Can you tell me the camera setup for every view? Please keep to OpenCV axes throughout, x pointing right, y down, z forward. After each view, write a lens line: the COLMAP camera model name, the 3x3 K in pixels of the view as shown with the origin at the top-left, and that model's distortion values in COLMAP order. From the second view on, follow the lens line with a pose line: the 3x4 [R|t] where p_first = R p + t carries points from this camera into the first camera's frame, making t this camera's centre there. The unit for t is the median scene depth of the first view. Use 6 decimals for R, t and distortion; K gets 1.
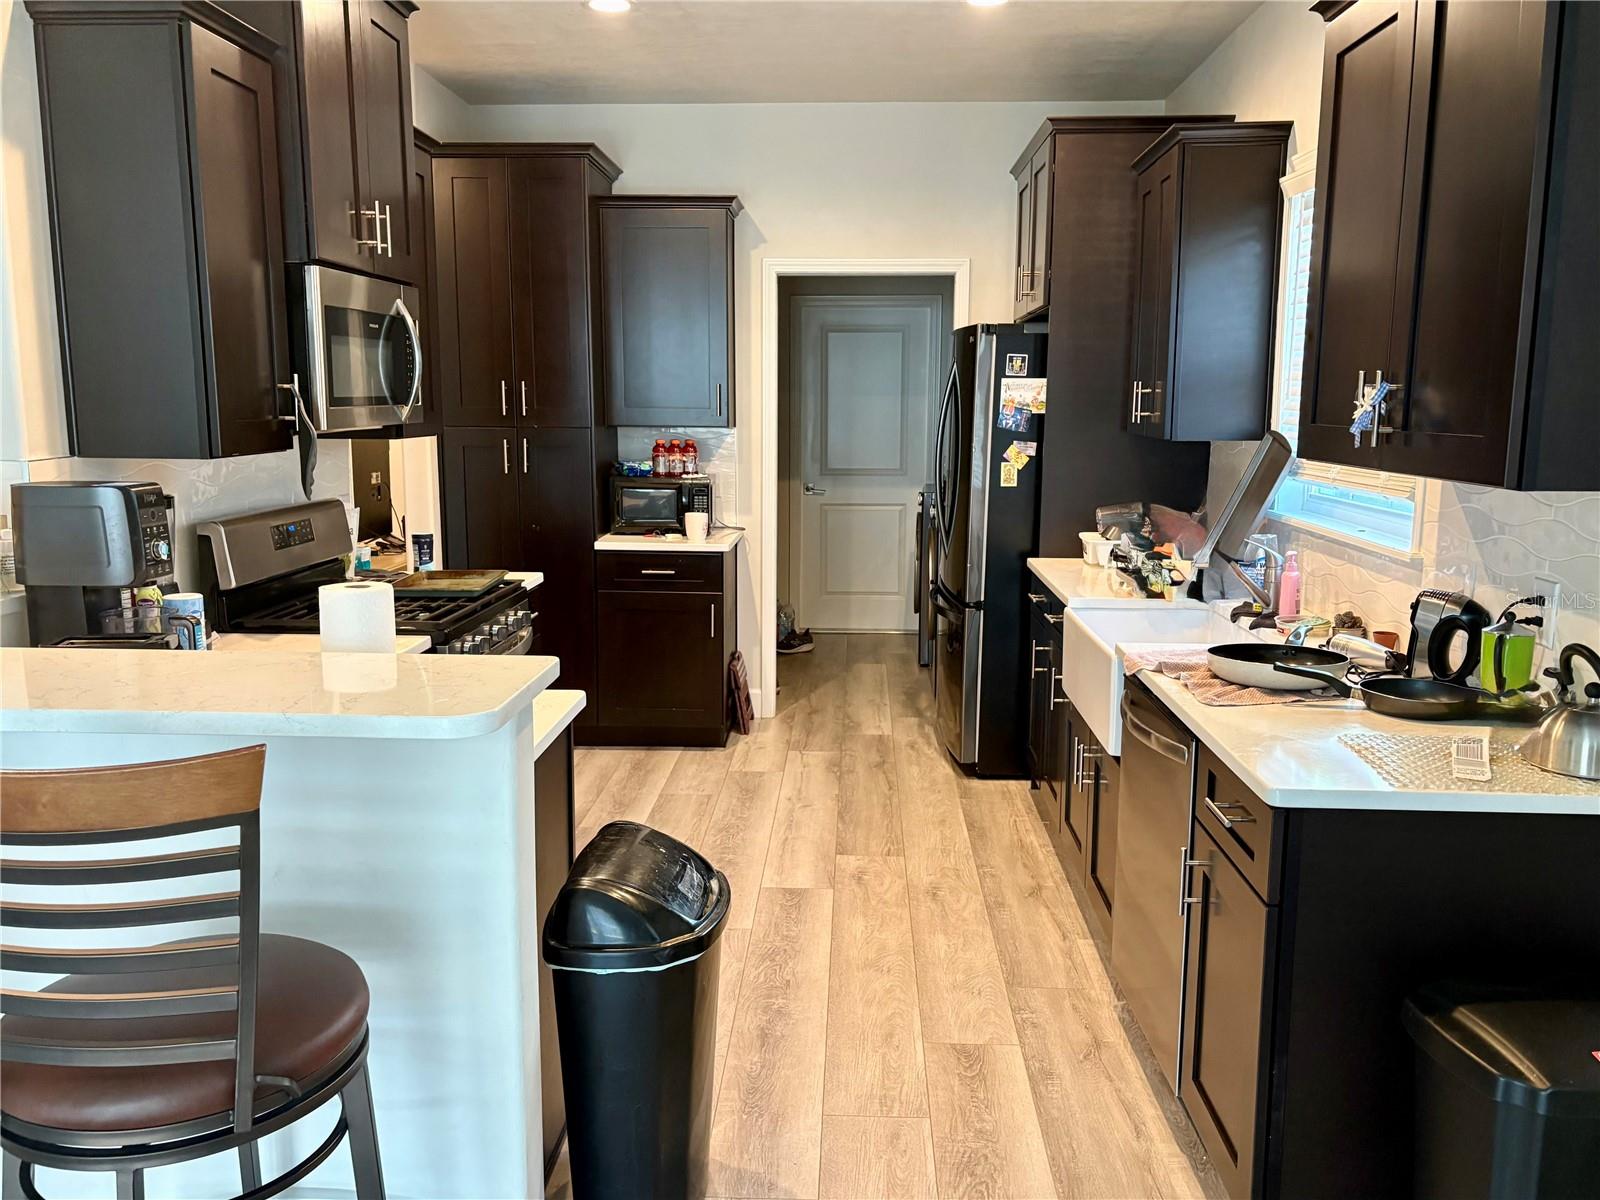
lens RADIAL K [[1201.5, 0, 807.8], [0, 1201.5, 600.0], [0, 0, 1]] dist [0.170698, -0.250159]
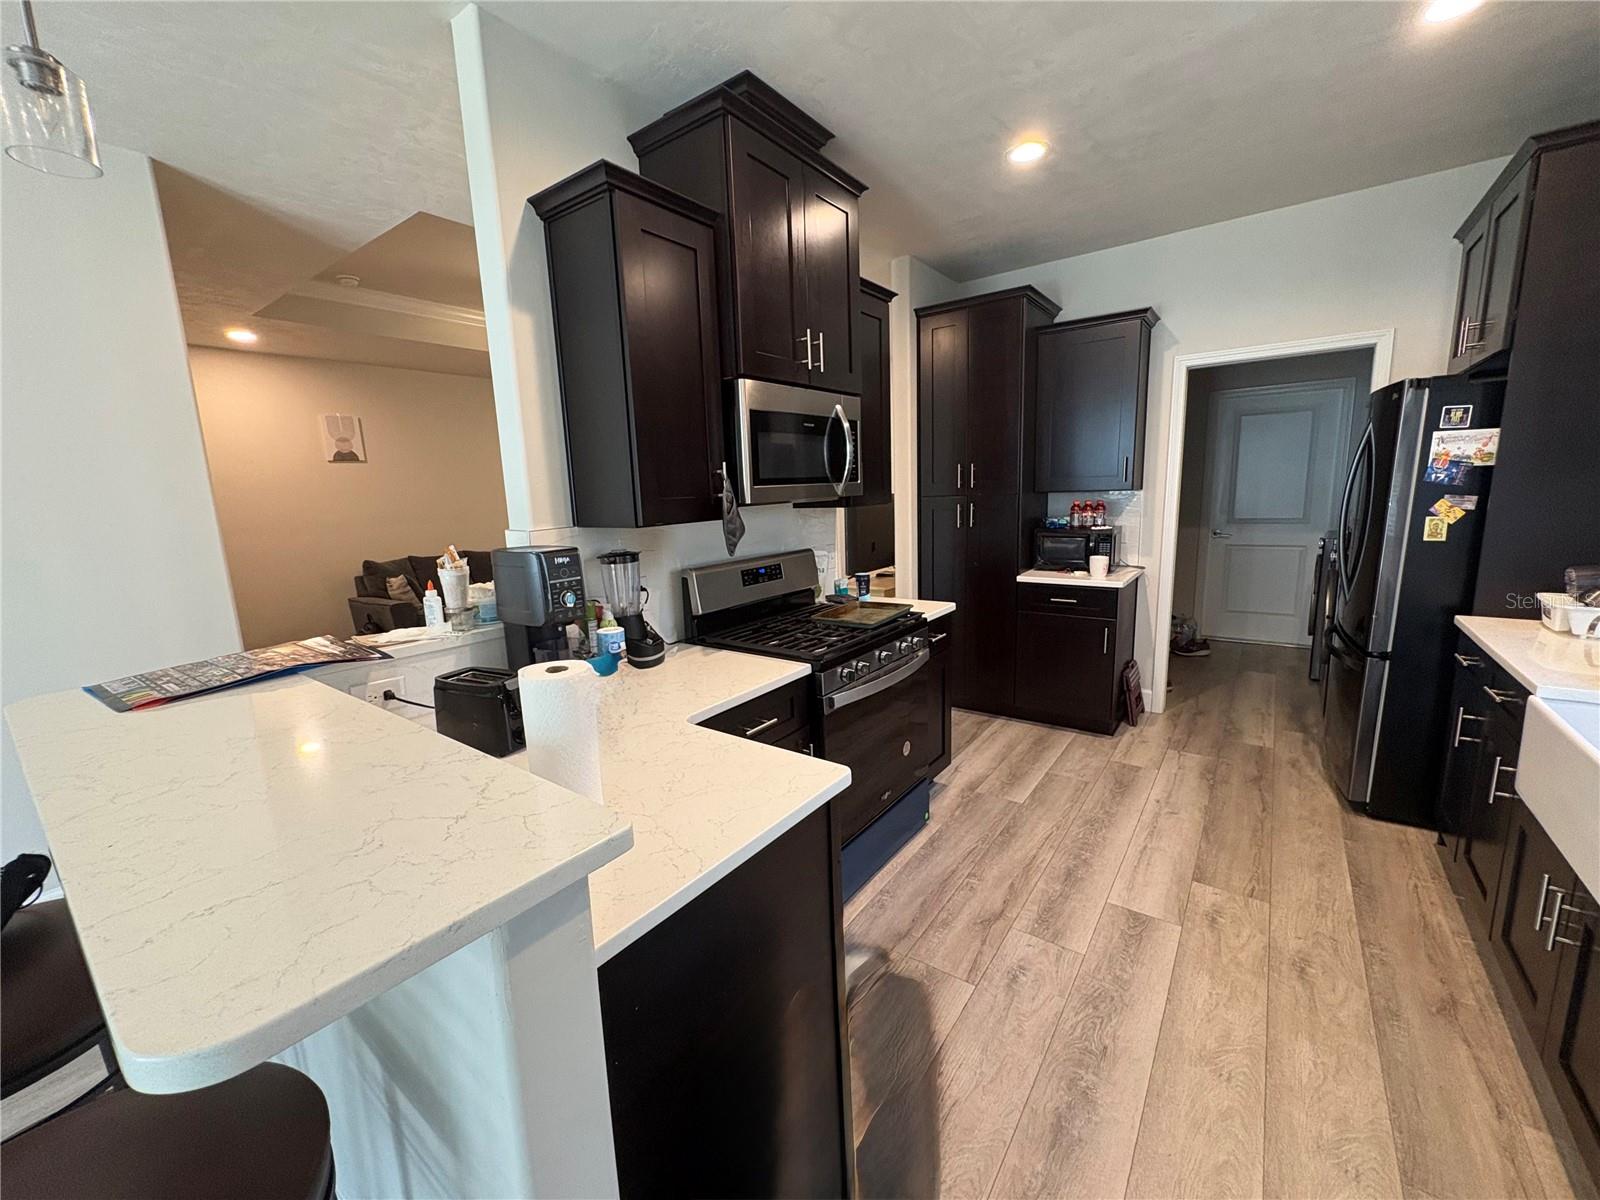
lens RADIAL K [[636.5, 0, 801.7], [0, 636.5, 598.9], [0, 0, 1]] dist [0.001489, -0.000280]
pose [[0.830384, 0.062195, -0.553709, 0.028432], [-0.051718, 0.998064, 0.034546, -0.038342], [0.554786, -0.000050, 0.831993, 0.282812]]
